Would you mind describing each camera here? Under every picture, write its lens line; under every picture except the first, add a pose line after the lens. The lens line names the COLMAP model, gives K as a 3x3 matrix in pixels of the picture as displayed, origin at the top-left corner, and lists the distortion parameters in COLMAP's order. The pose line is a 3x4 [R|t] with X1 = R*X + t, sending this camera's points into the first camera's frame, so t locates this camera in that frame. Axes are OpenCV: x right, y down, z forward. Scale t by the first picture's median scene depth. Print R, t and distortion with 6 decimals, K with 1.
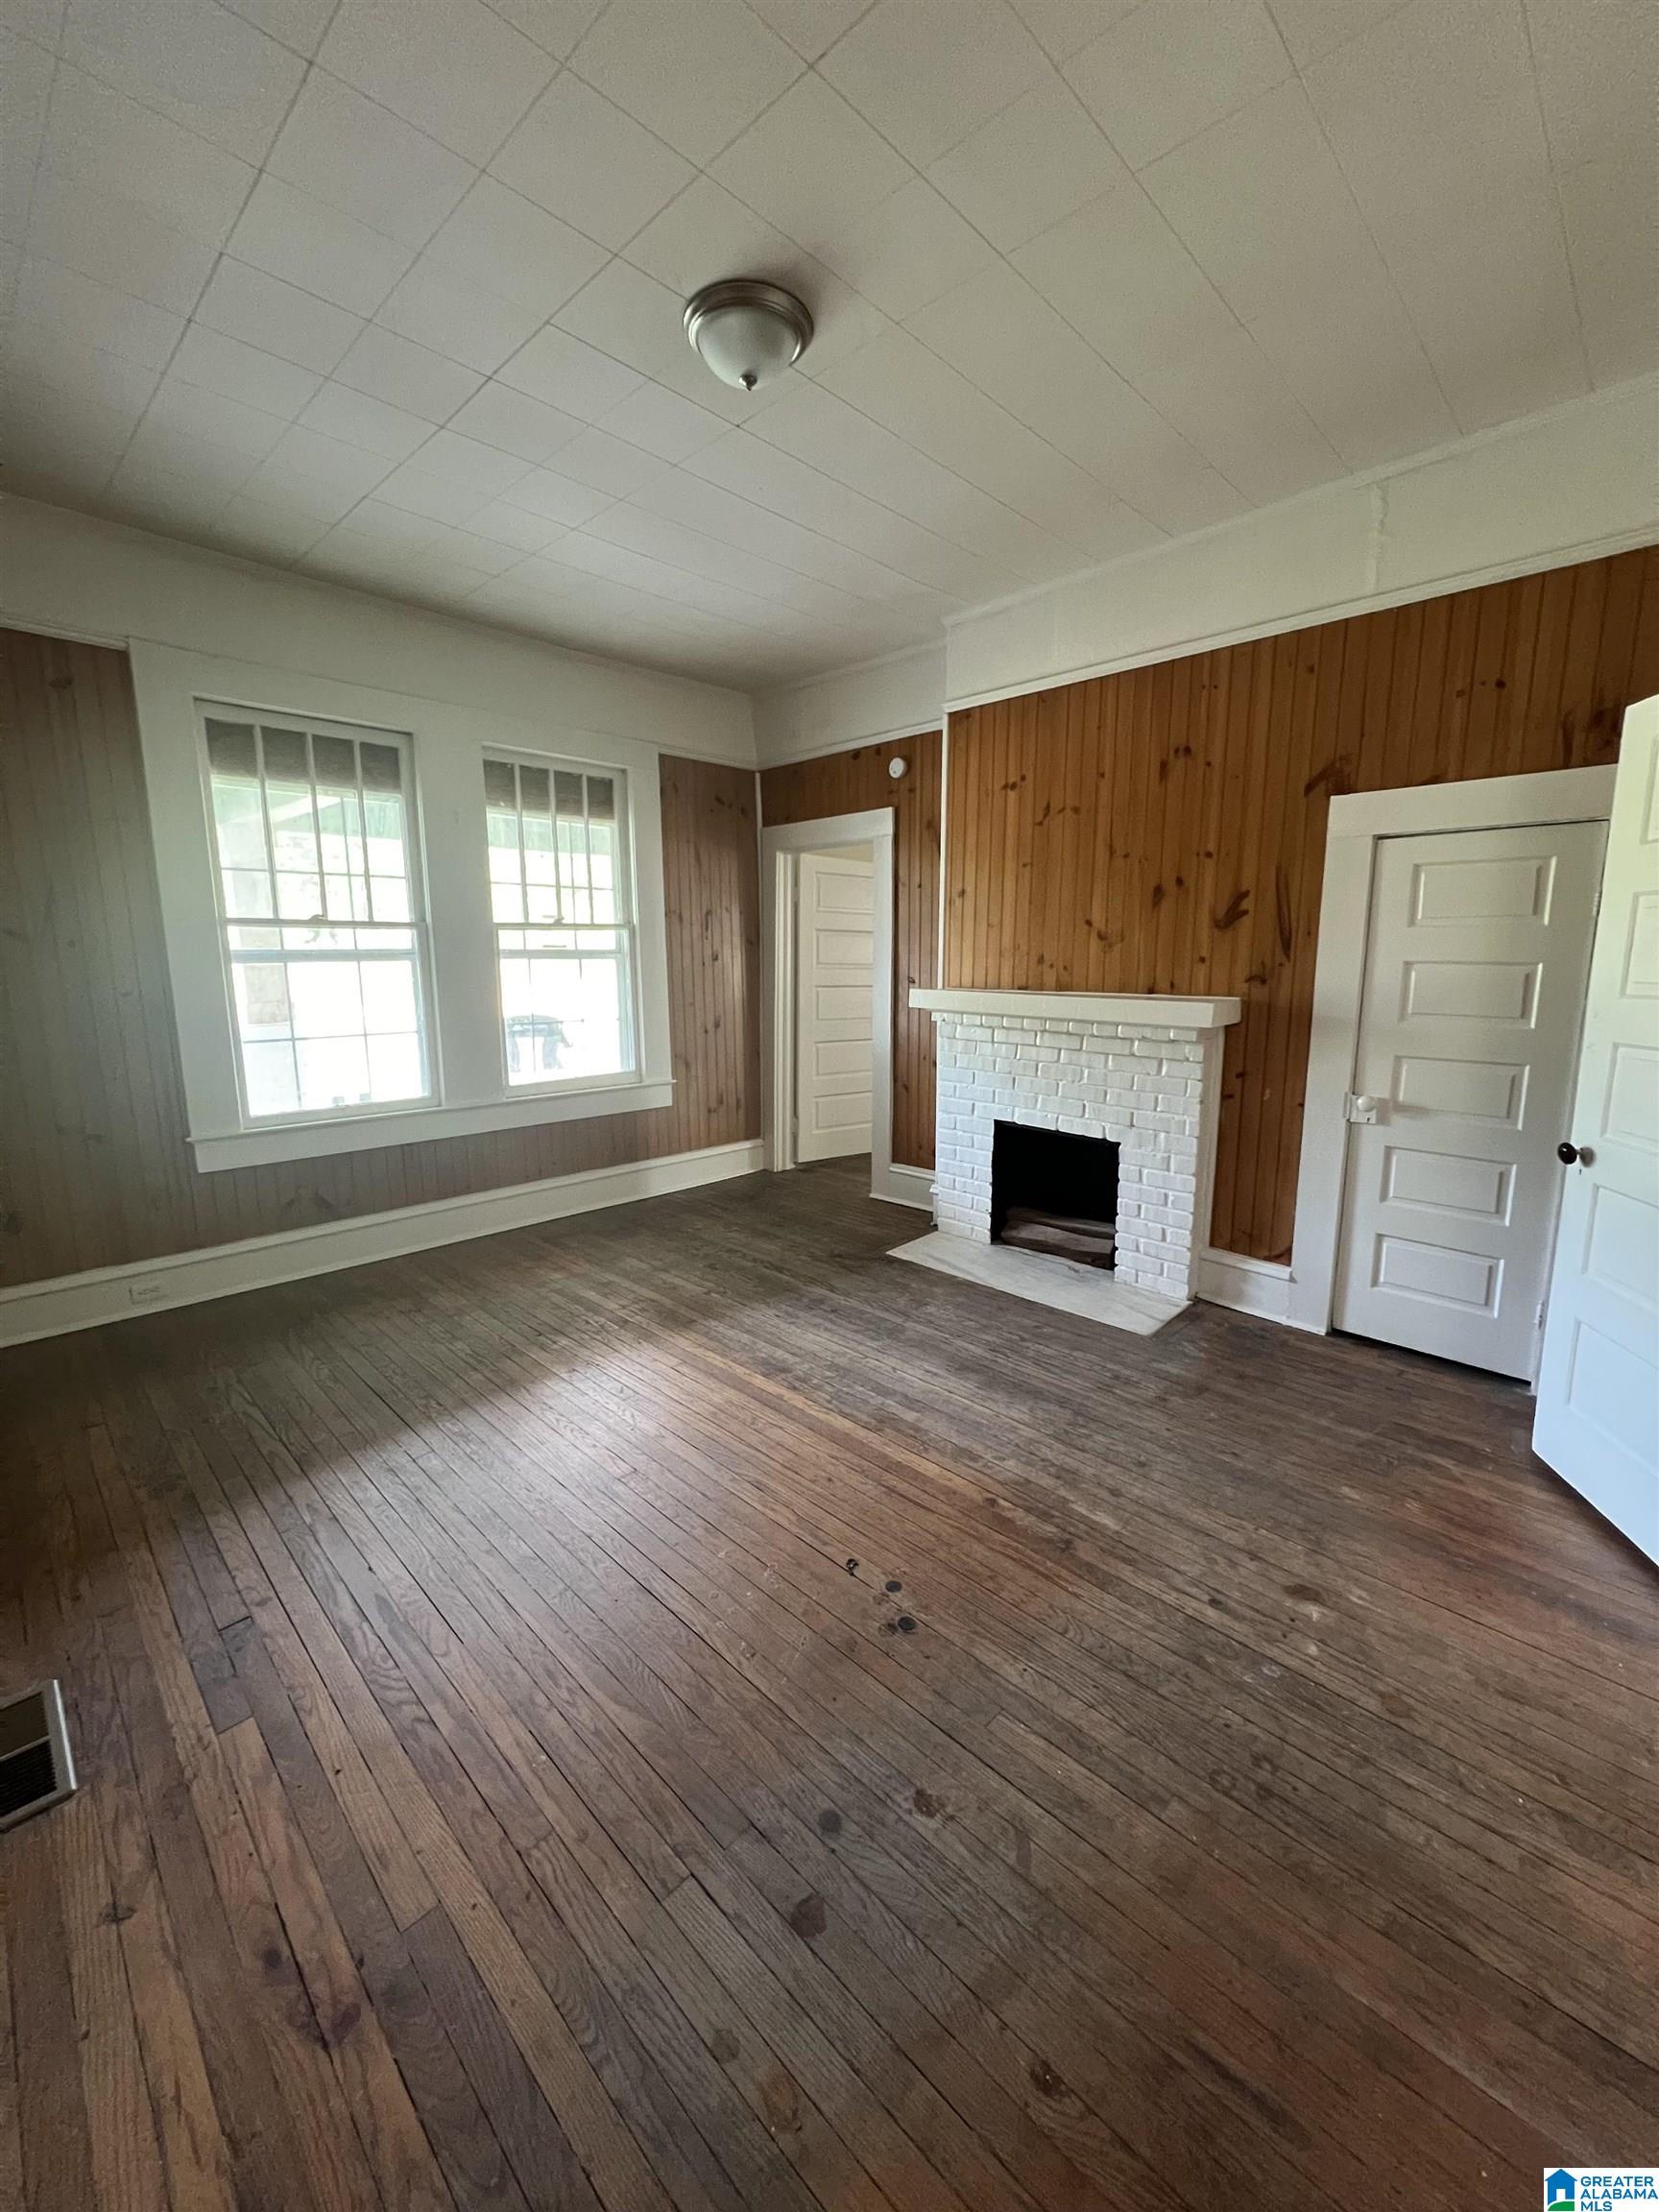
lens RADIAL K [[882.2, 0, 818.5], [0, 882.2, 1106.5], [0, 0, 1]] dist [-0.000770, 0.000226]
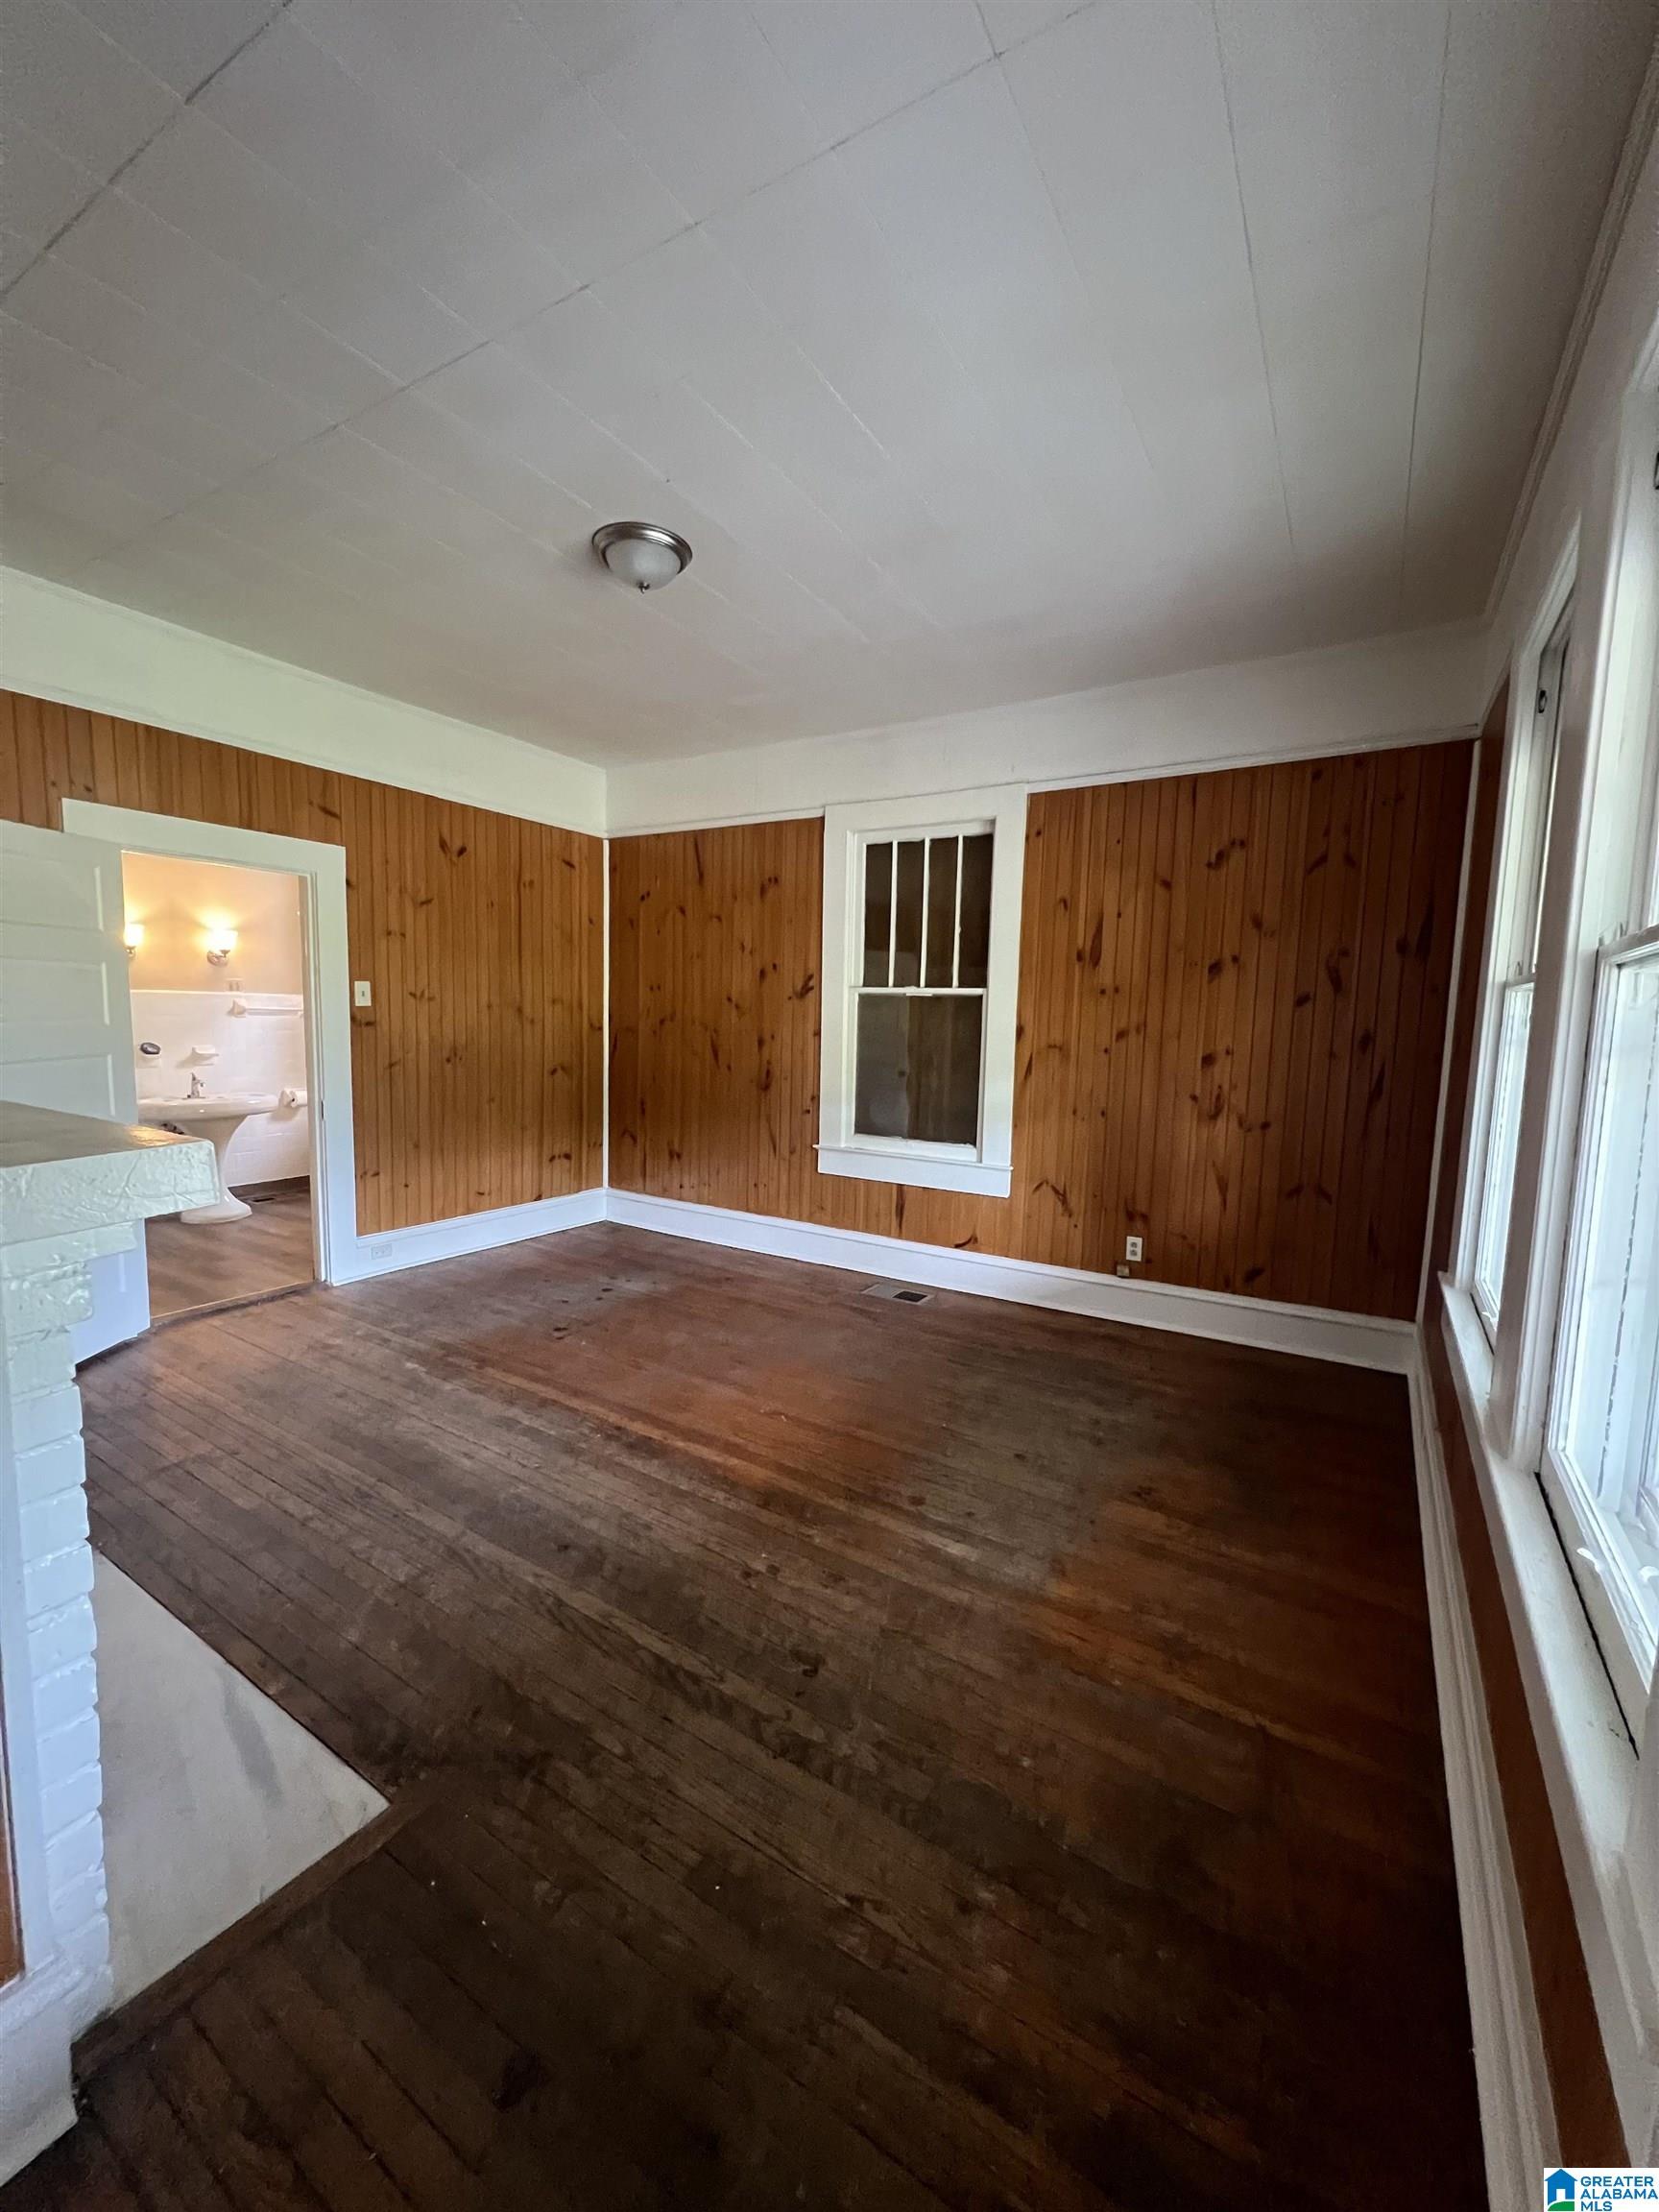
lens RADIAL K [[882.2, 0, 818.3], [0, 882.2, 1104.3], [0, 0, 1]] dist [-0.000770, 0.000226]
pose [[-0.975829, 0.001580, -0.218529, -0.027674], [-0.058230, 0.961941, 0.266981, -0.305303], [0.210634, 0.273252, -0.938598, 1.741506]]
